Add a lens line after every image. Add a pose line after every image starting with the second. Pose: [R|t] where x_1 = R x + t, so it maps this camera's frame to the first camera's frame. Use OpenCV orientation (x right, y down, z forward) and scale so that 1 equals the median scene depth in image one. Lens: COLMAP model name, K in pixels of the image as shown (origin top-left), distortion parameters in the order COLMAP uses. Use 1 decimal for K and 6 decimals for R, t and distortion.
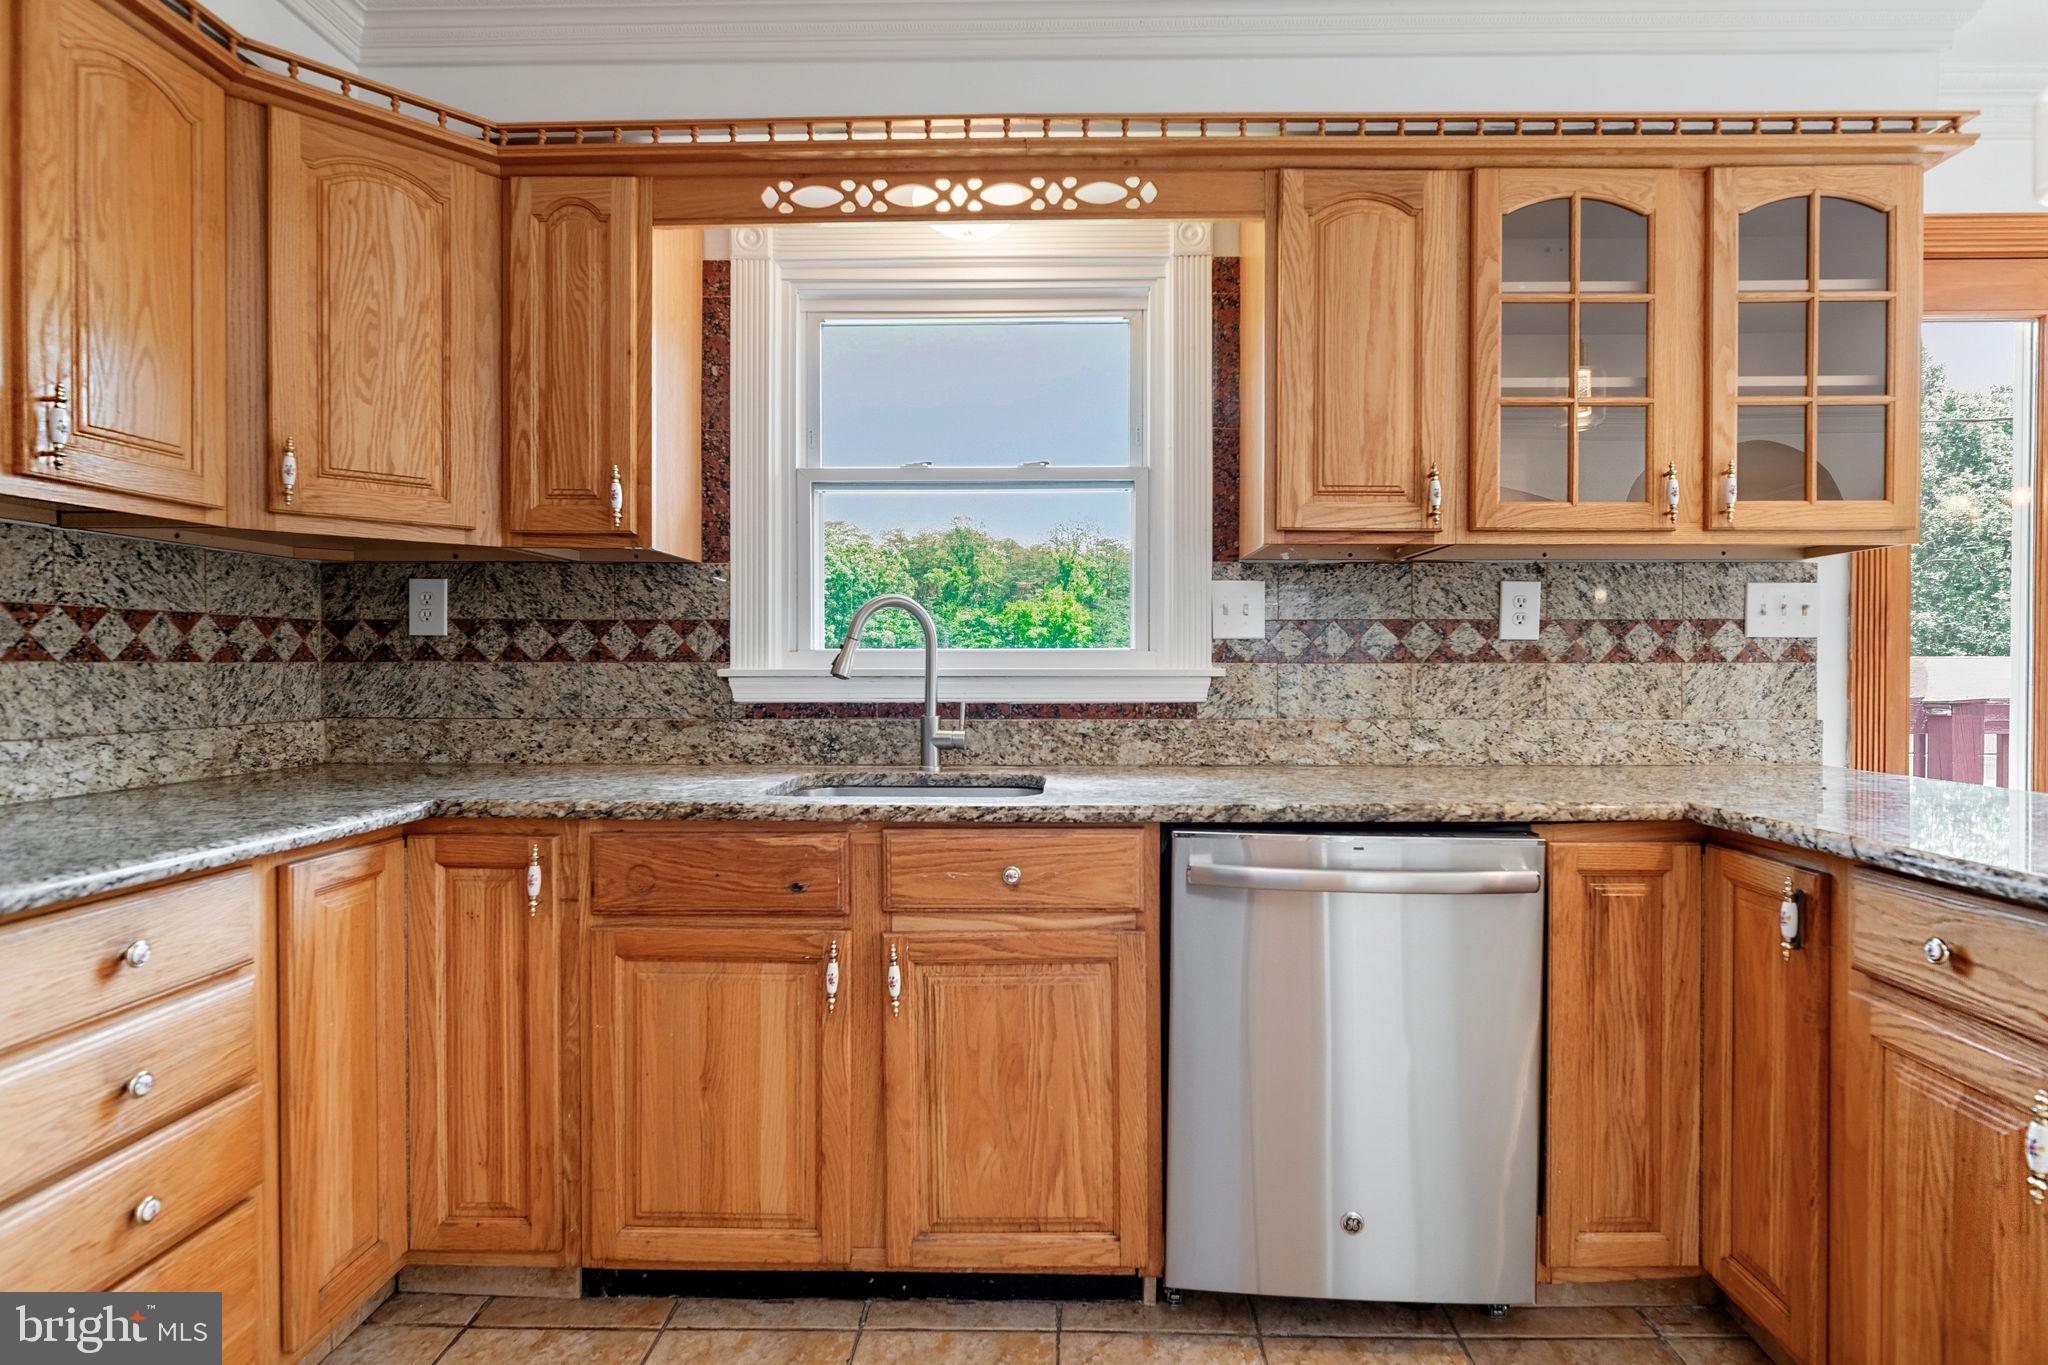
lens RADIAL K [[1015.3, 0, 1049.5], [0, 1015.3, 680.1], [0, 0, 1]] dist [-0.003920, -0.000473]
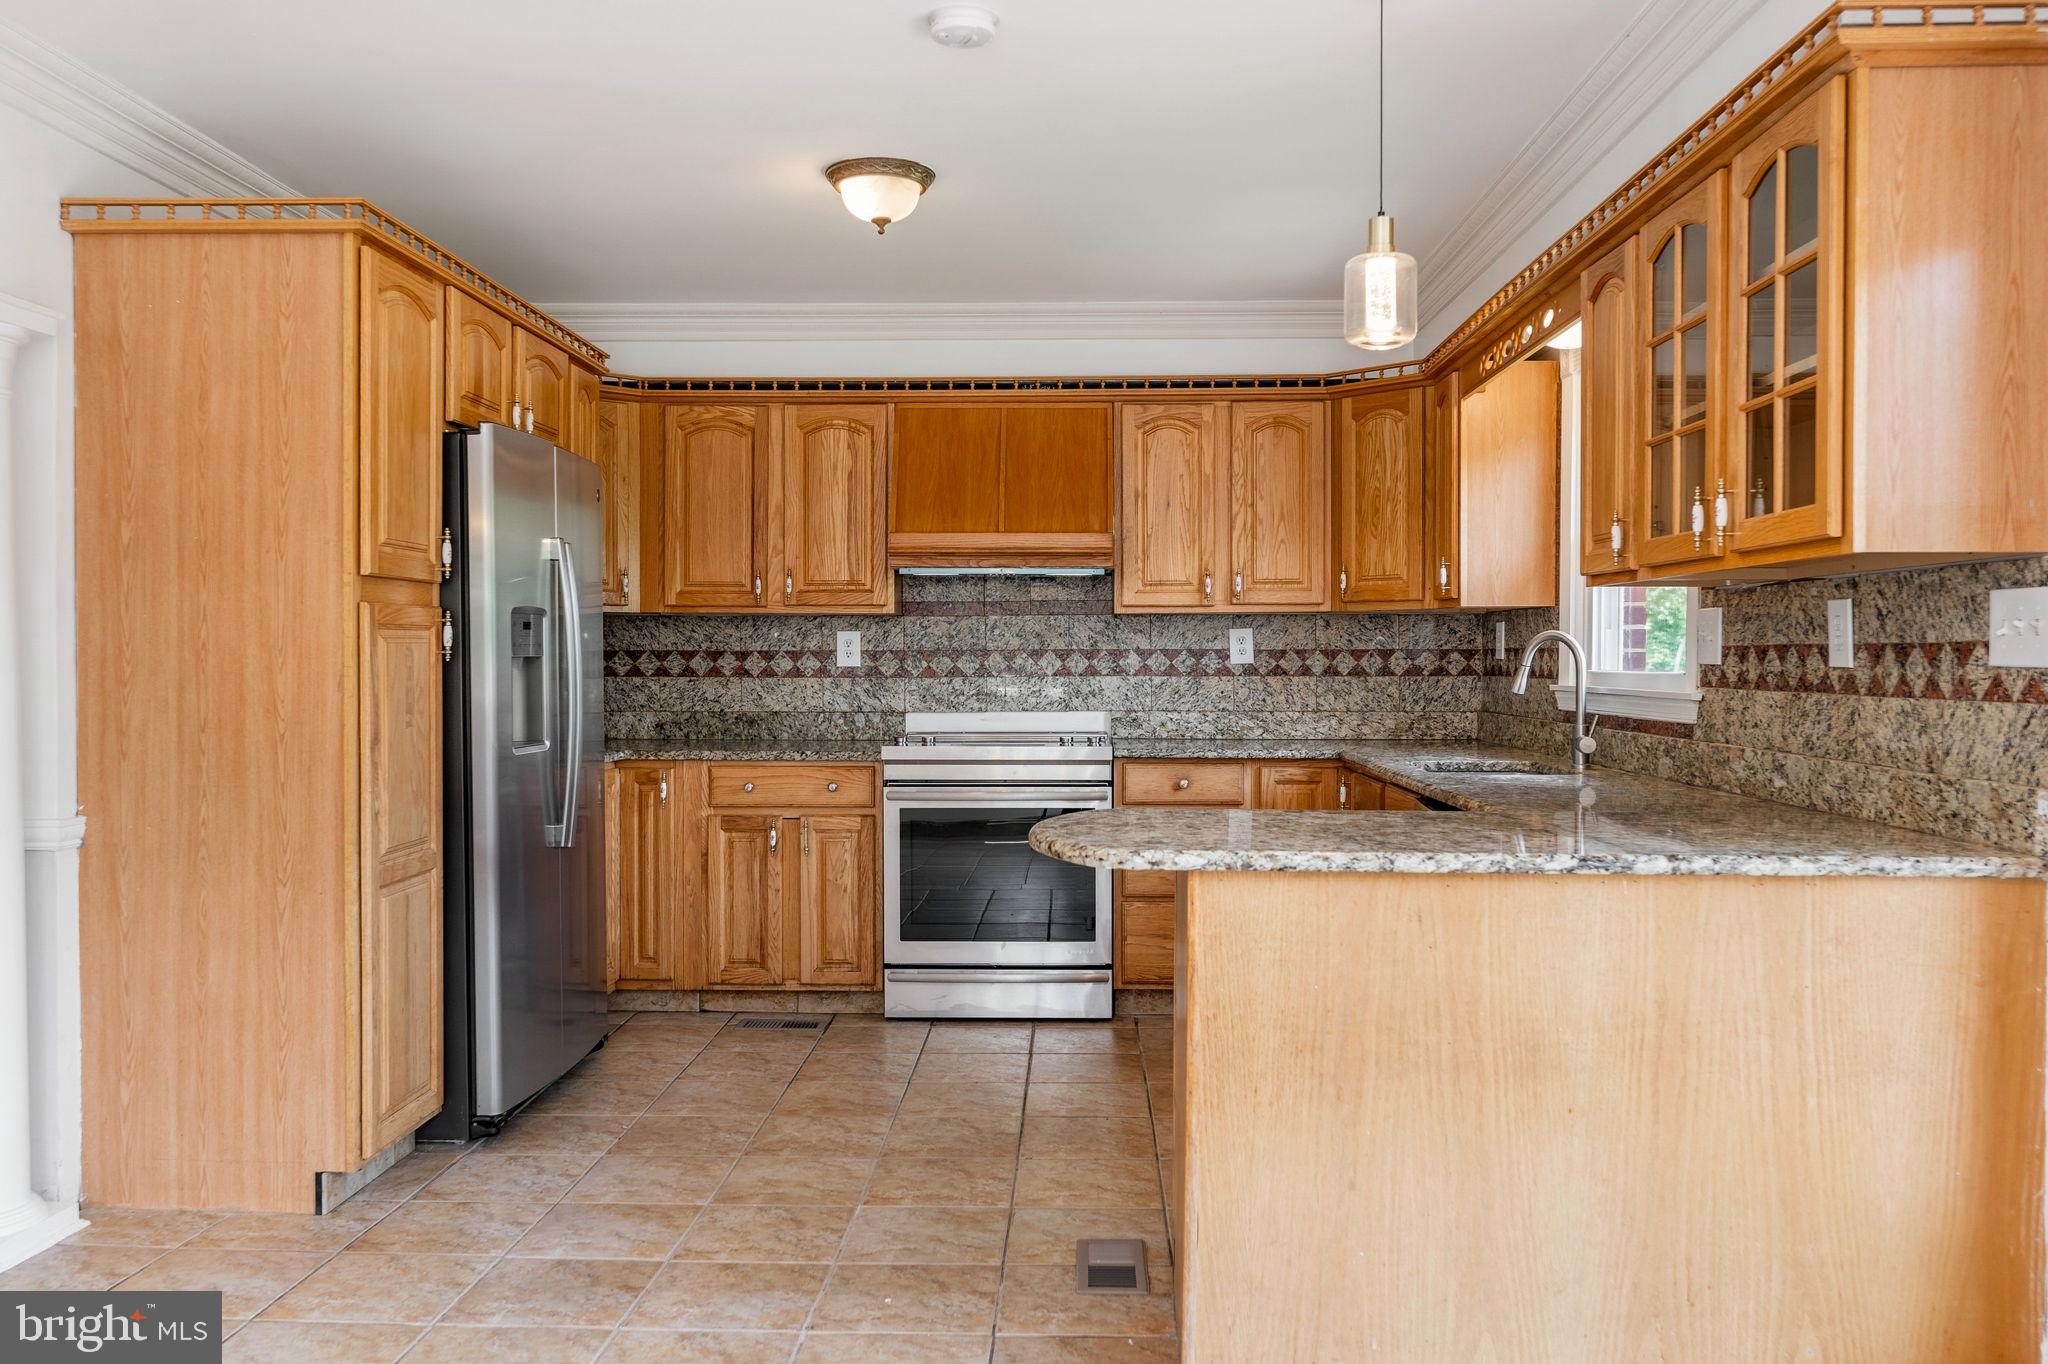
lens RADIAL K [[1586.2, 0, 1040.9], [0, 1586.2, 680.4], [0, 0, 1]] dist [-0.004943, -0.001738]
pose [[-0.010941, 0.015419, -0.999821, 1.812735], [-0.013629, 0.999786, 0.015567, -0.040575], [0.999847, 0.013797, -0.010729, 0.340635]]
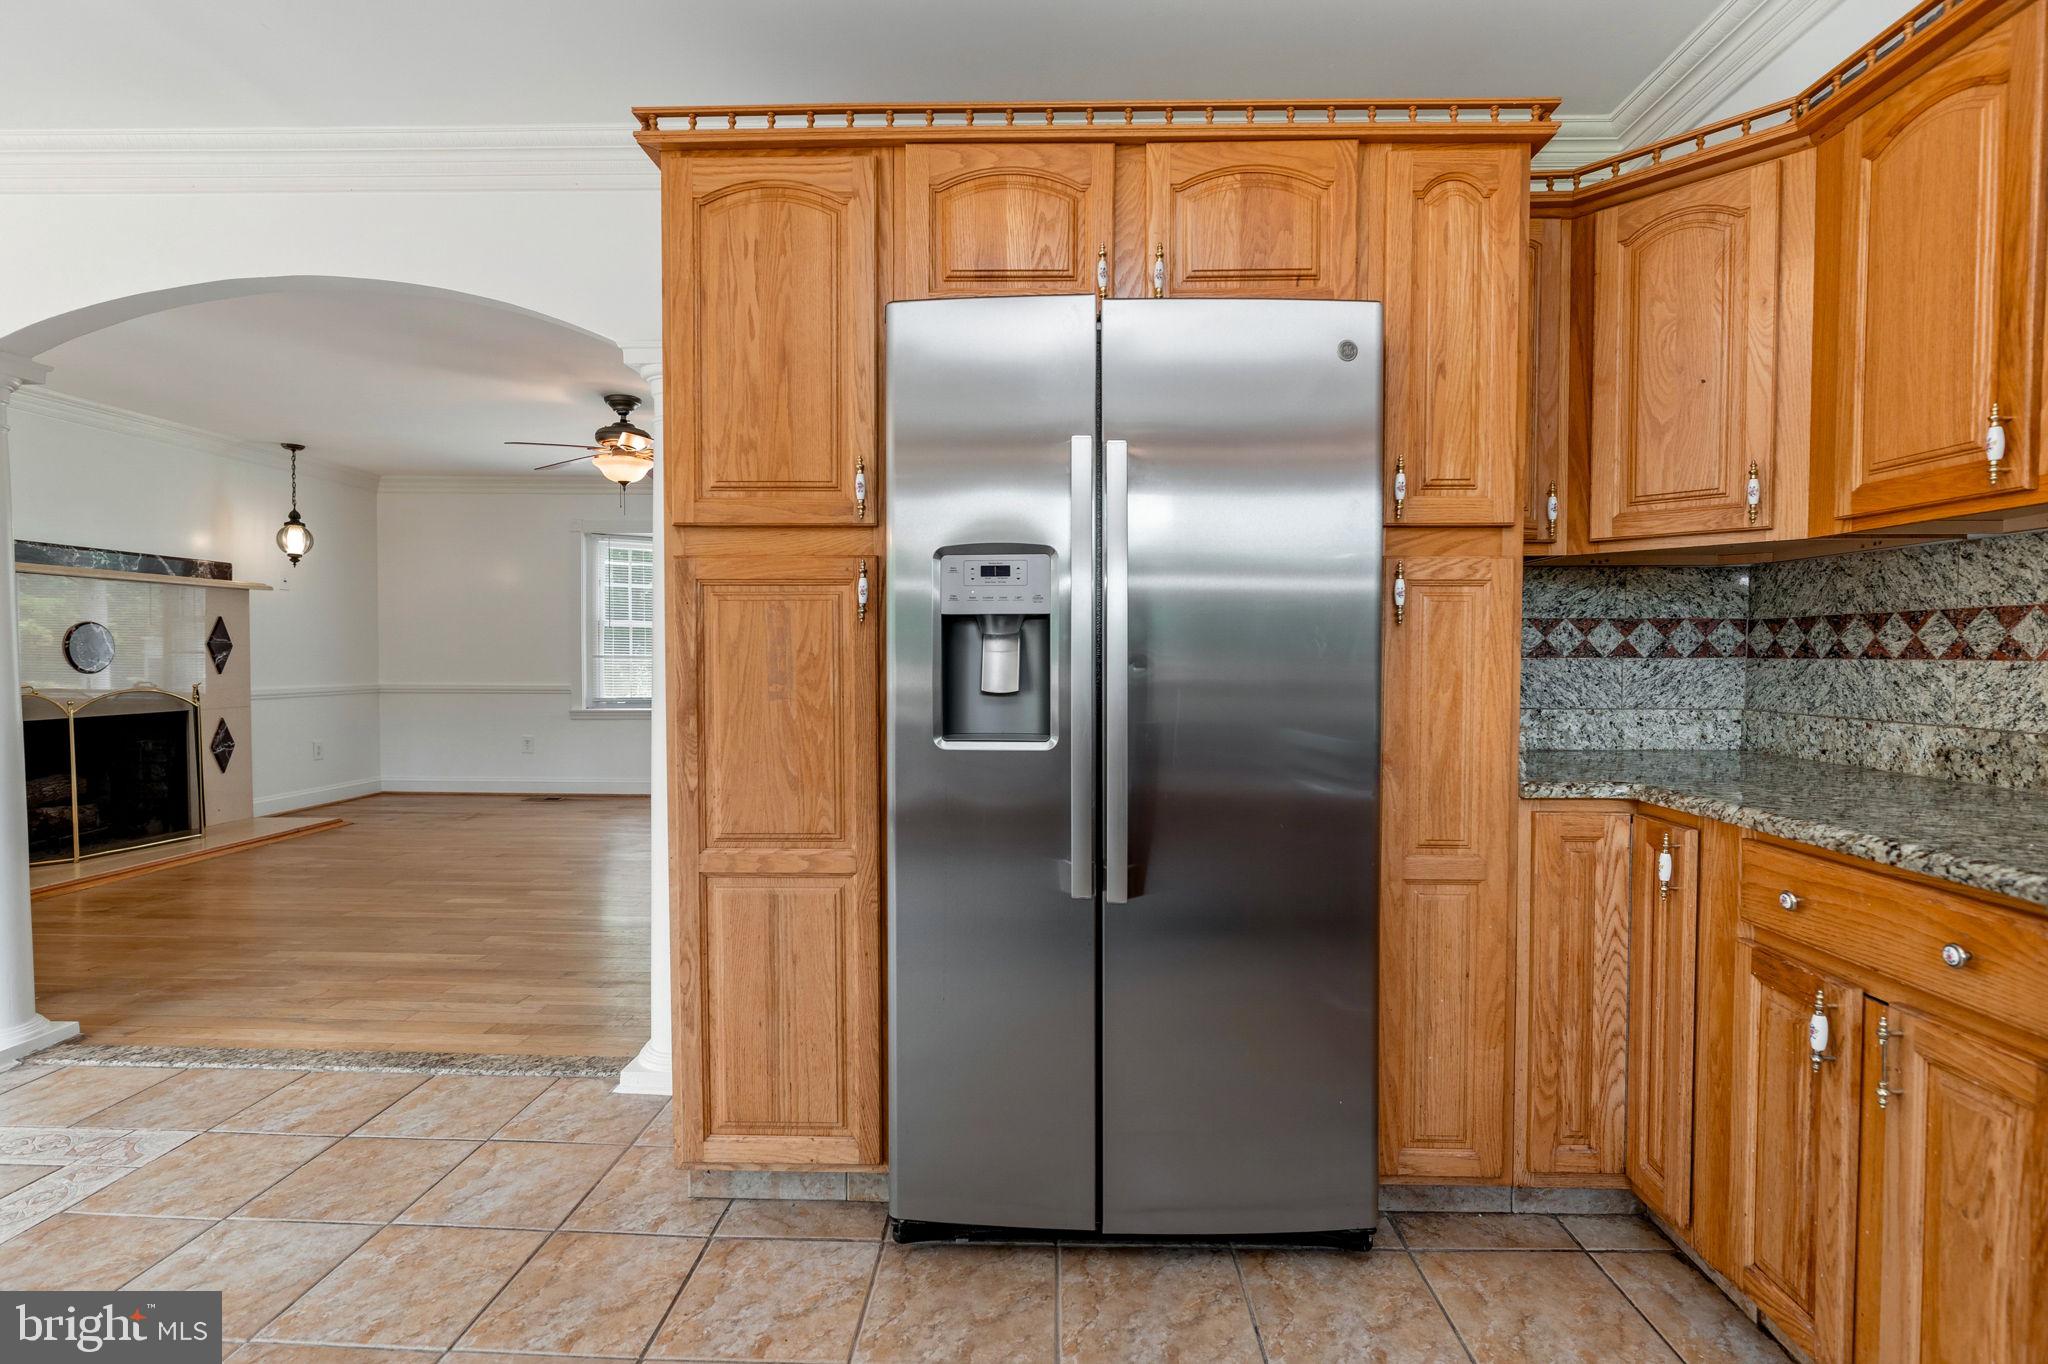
lens RADIAL K [[1005.8, 0, 1024.0], [0, 1005.8, 682.0], [0, 0, 1]] dist [-0.000967, 0.000031]
pose [[-0.999898, -0.004588, 0.013544, 0.007344], [-0.004048, 0.999208, 0.039576, -0.009381], [-0.013715, 0.039517, -0.999125, 0.548268]]
